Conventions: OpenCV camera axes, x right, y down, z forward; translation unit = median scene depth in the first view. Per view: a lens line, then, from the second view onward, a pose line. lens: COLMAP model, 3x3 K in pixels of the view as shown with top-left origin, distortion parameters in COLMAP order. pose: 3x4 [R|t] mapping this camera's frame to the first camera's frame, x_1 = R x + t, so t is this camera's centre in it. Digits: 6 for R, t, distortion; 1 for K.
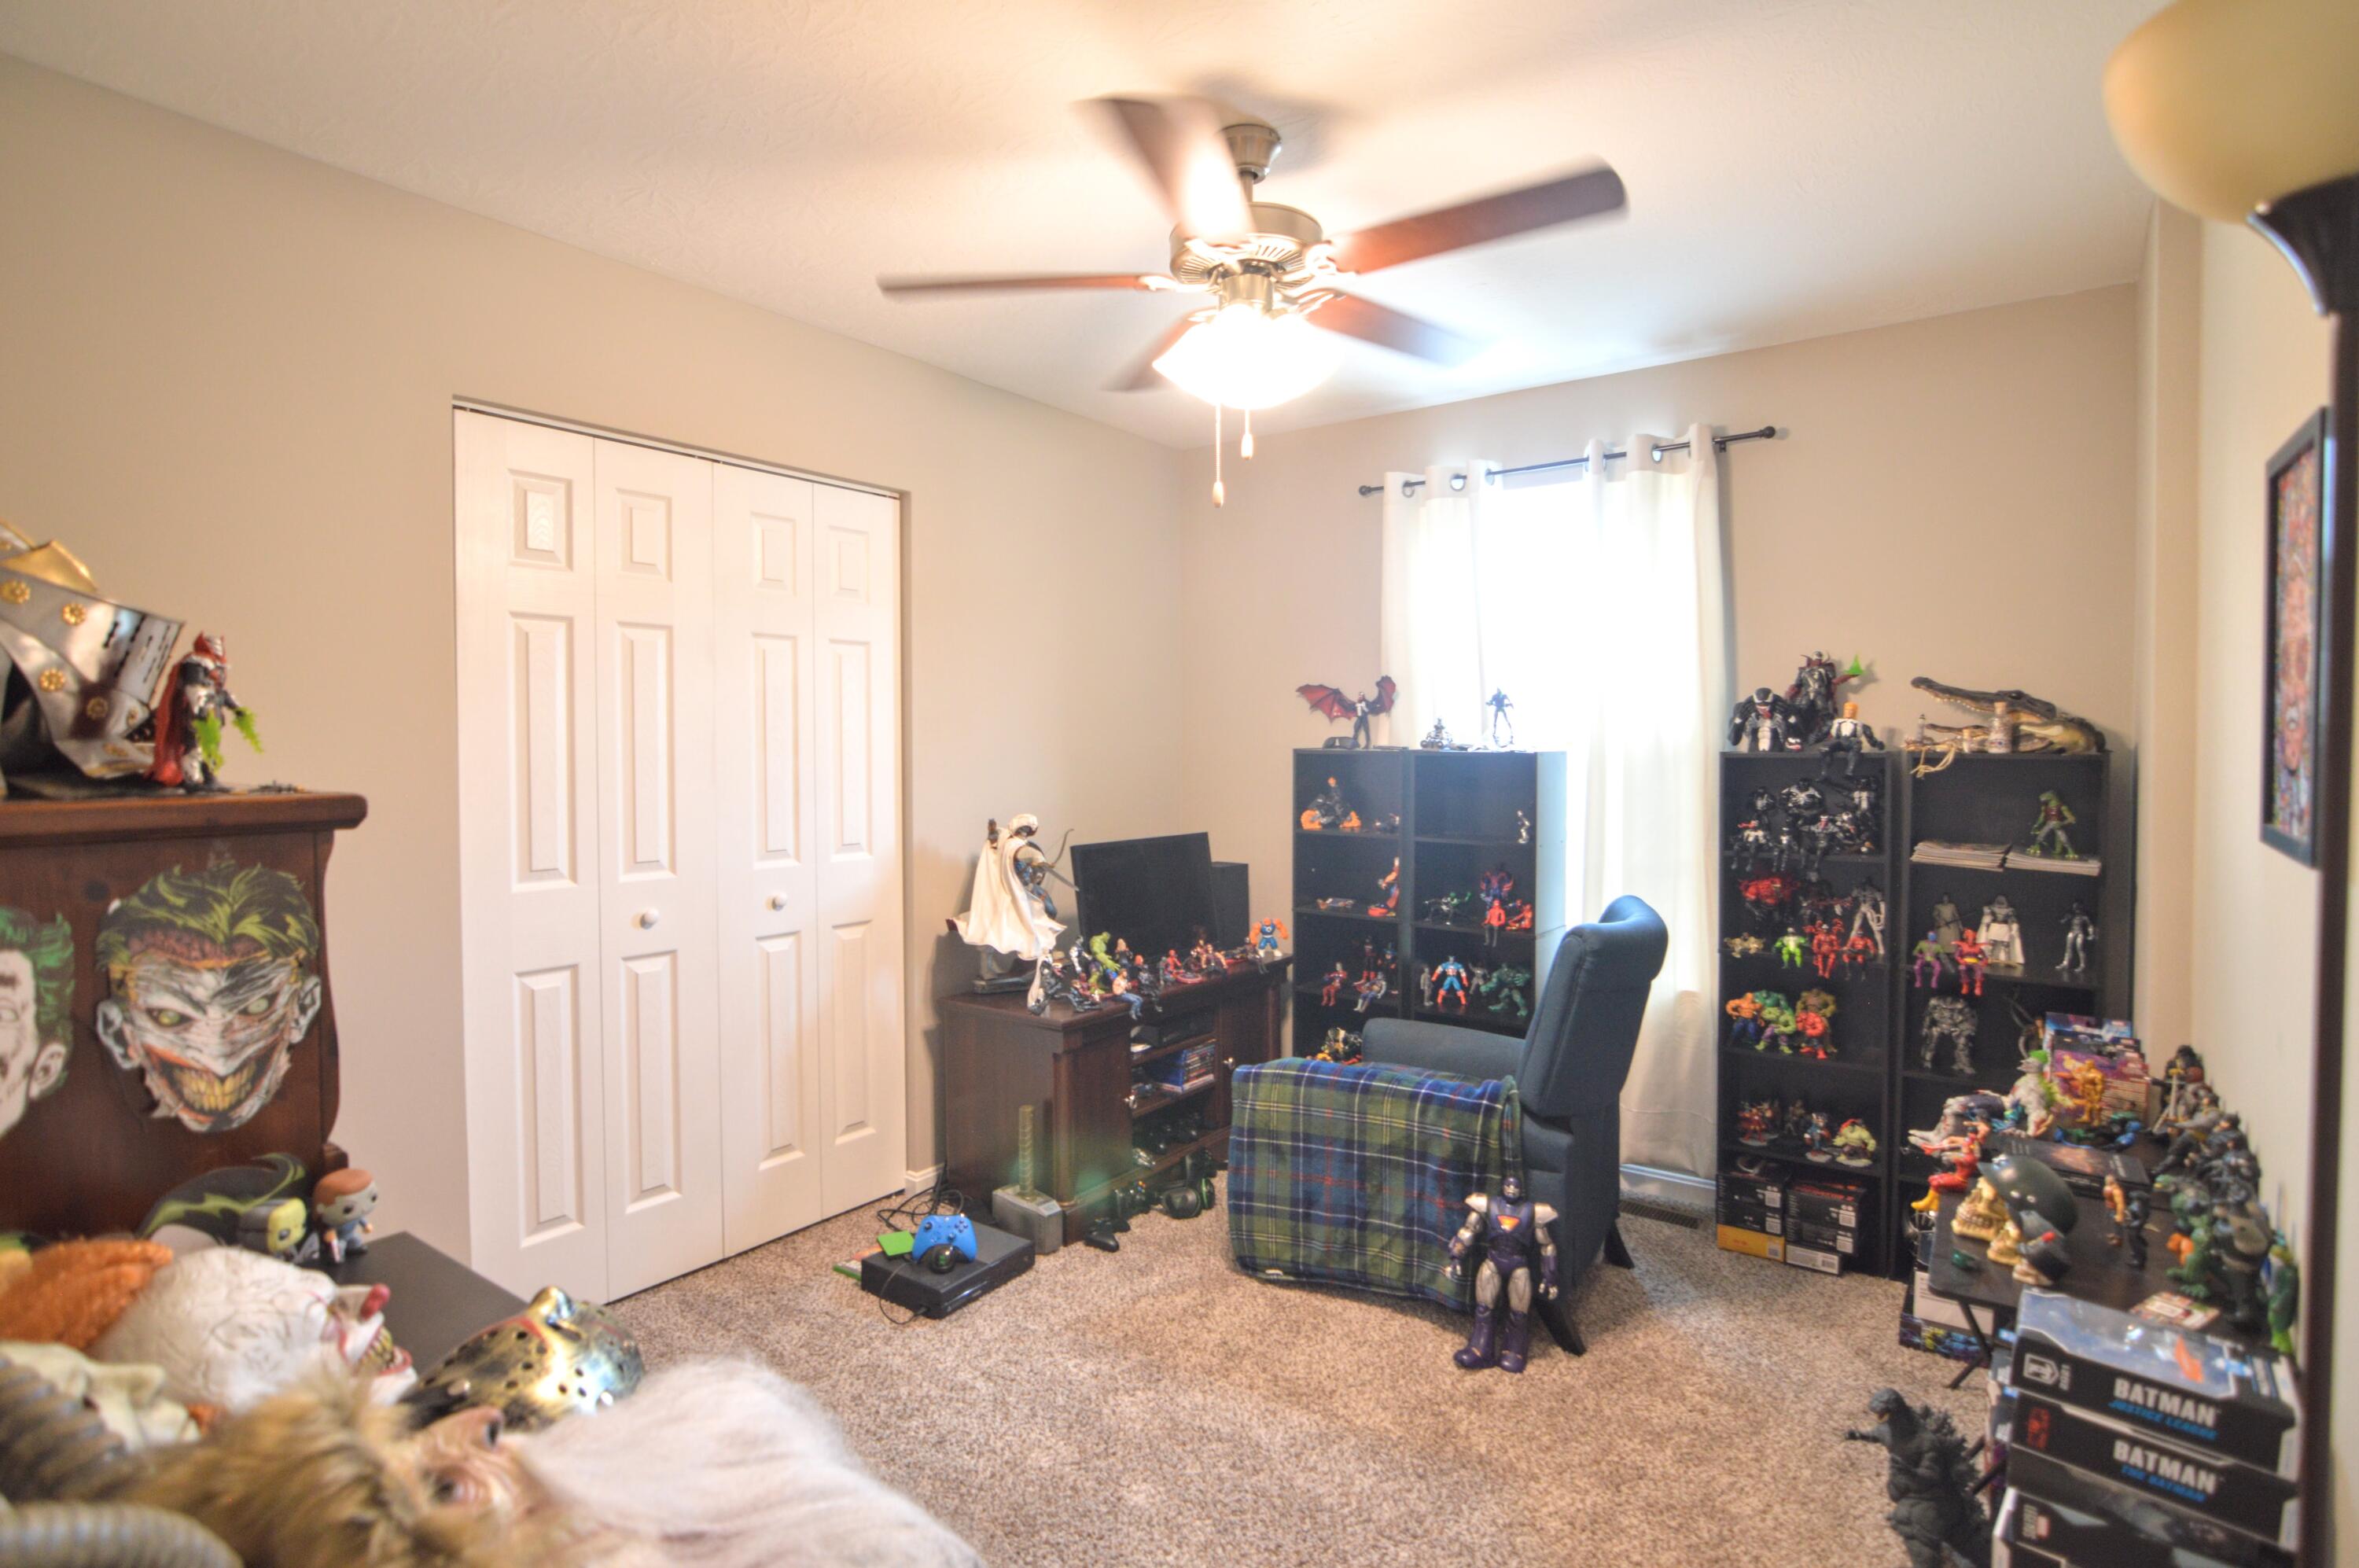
lens RADIAL K [[1191.2, 0, 1159.8], [0, 1191.2, 780.2], [0, 0, 1]] dist [-0.033149, 0.010286]
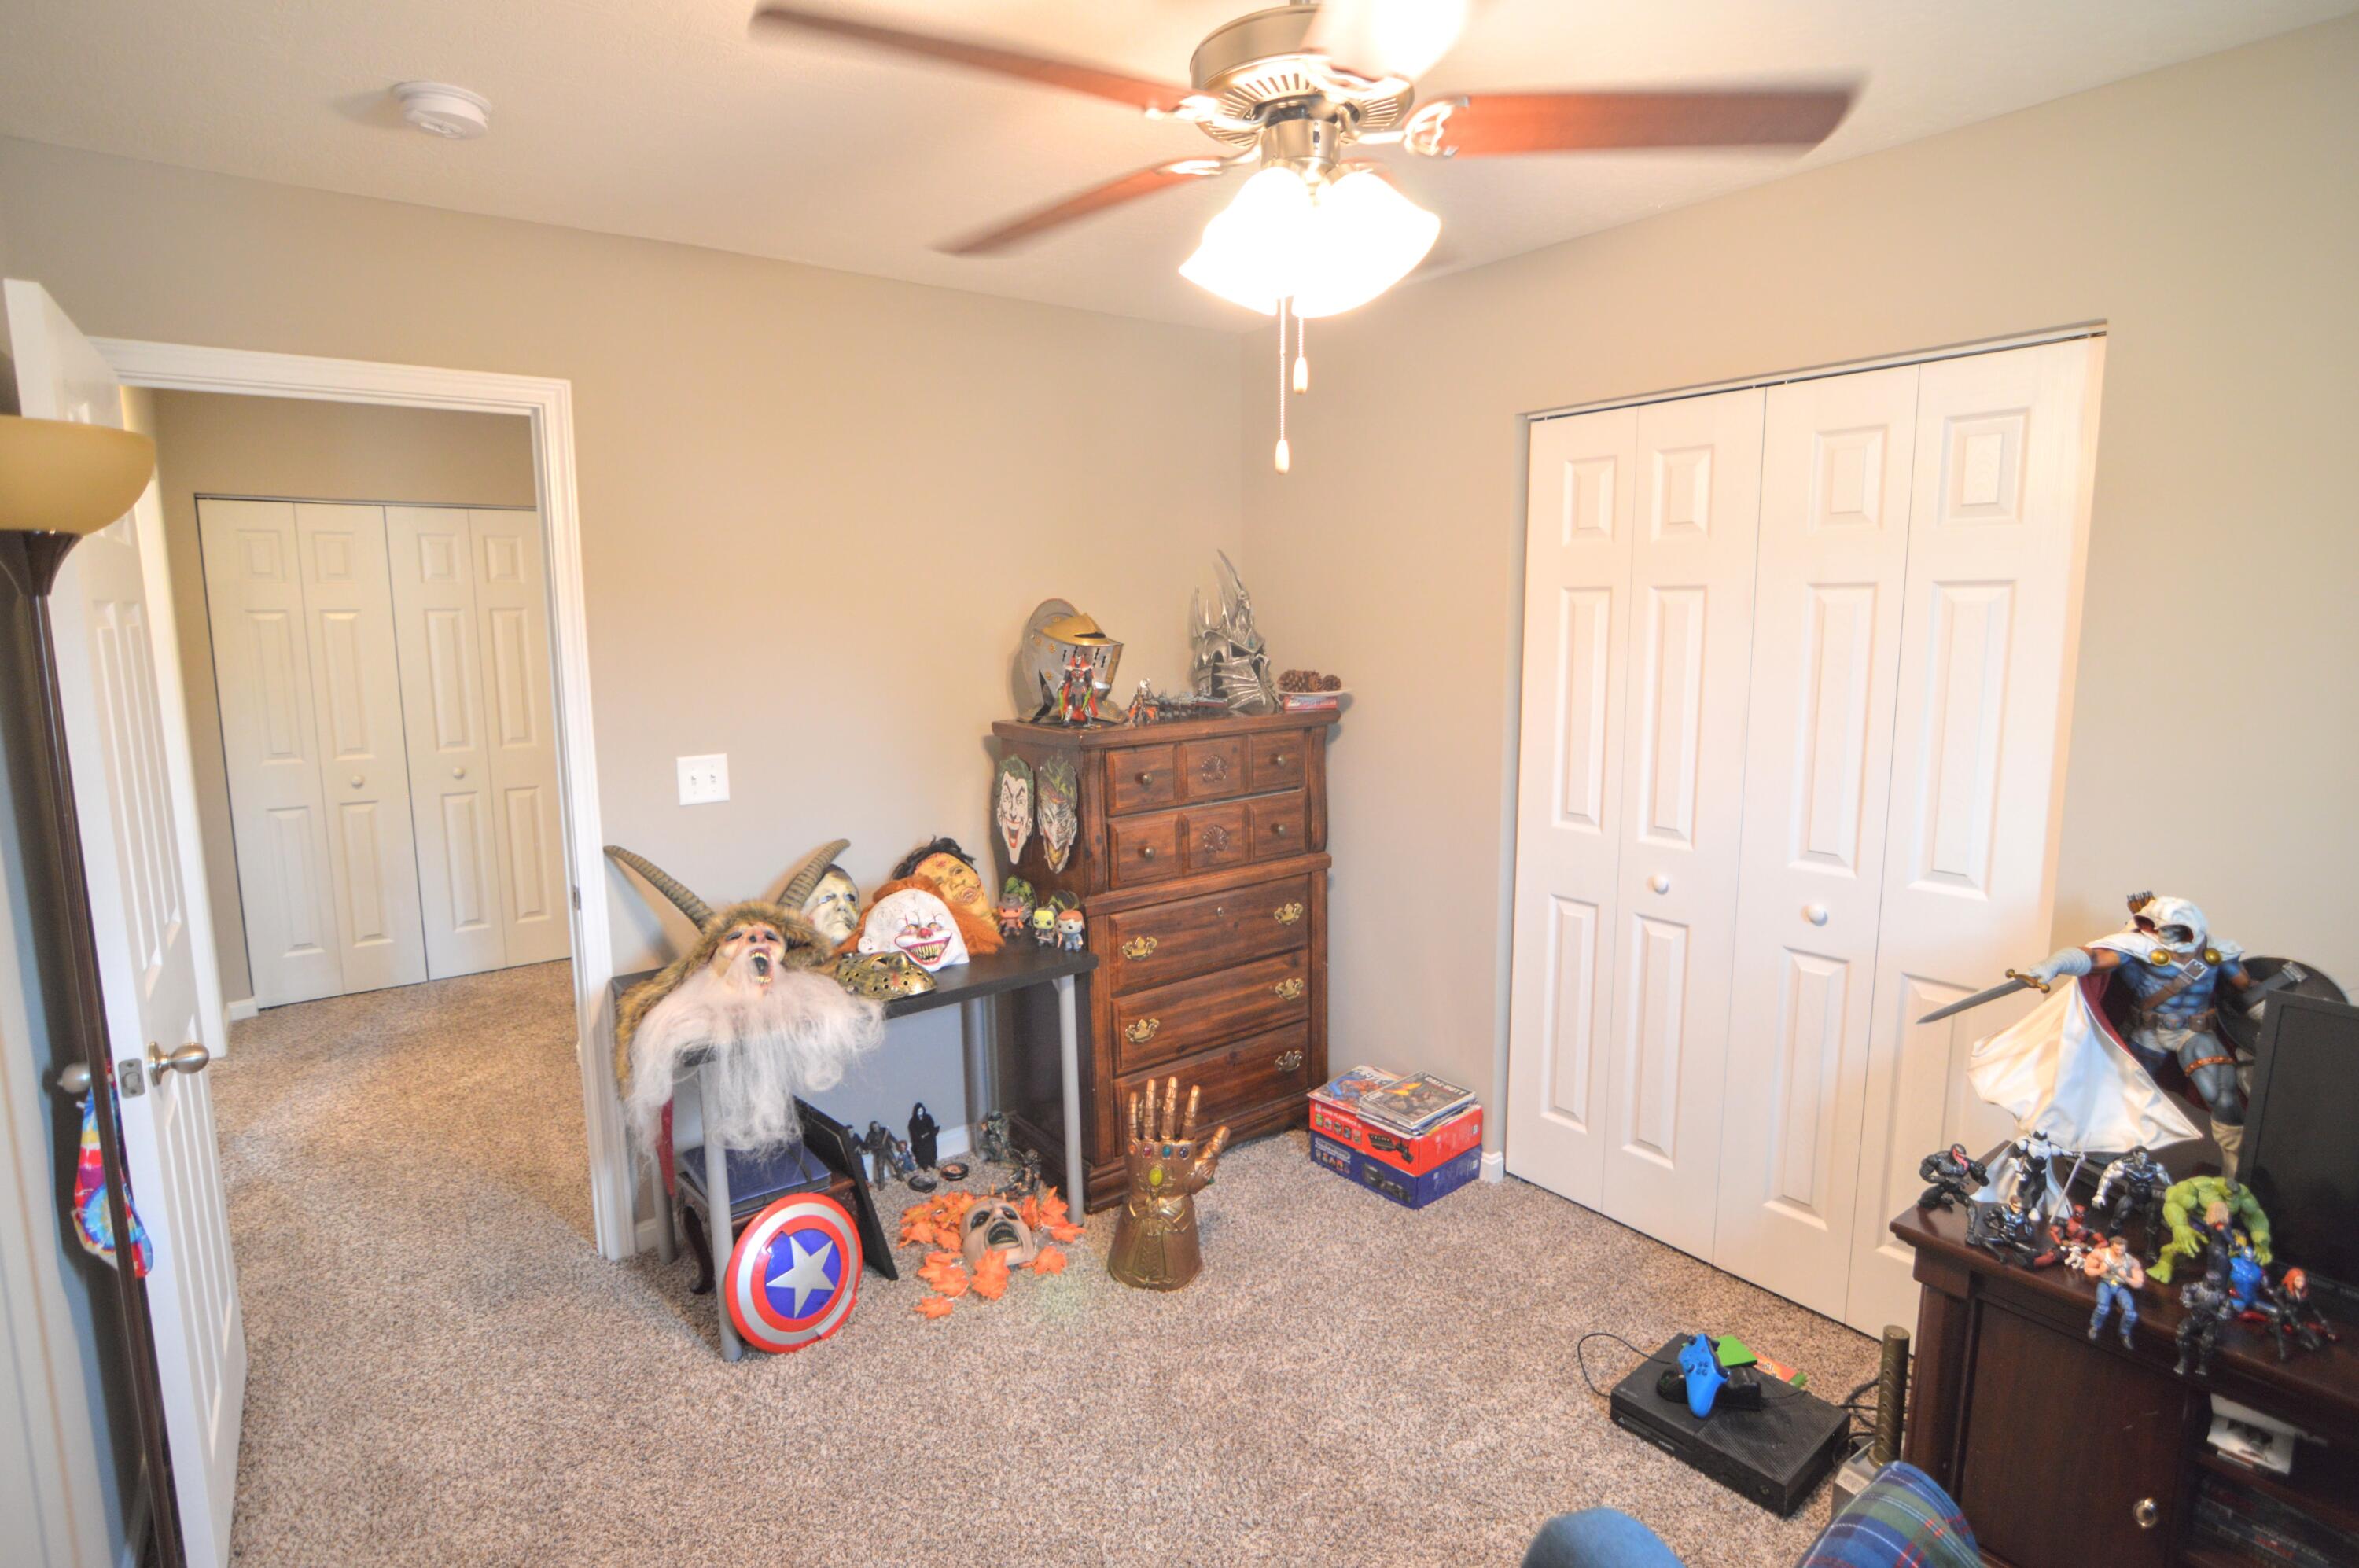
lens RADIAL K [[1191.2, 0, 1160.0], [0, 1191.2, 773.8], [0, 0, 1]] dist [-0.033149, 0.010286]
pose [[-0.304985, 0.138821, -0.942185, 0.673226], [-0.017122, 0.988360, 0.151167, -0.128407], [0.952203, 0.062235, -0.299059, 0.960923]]
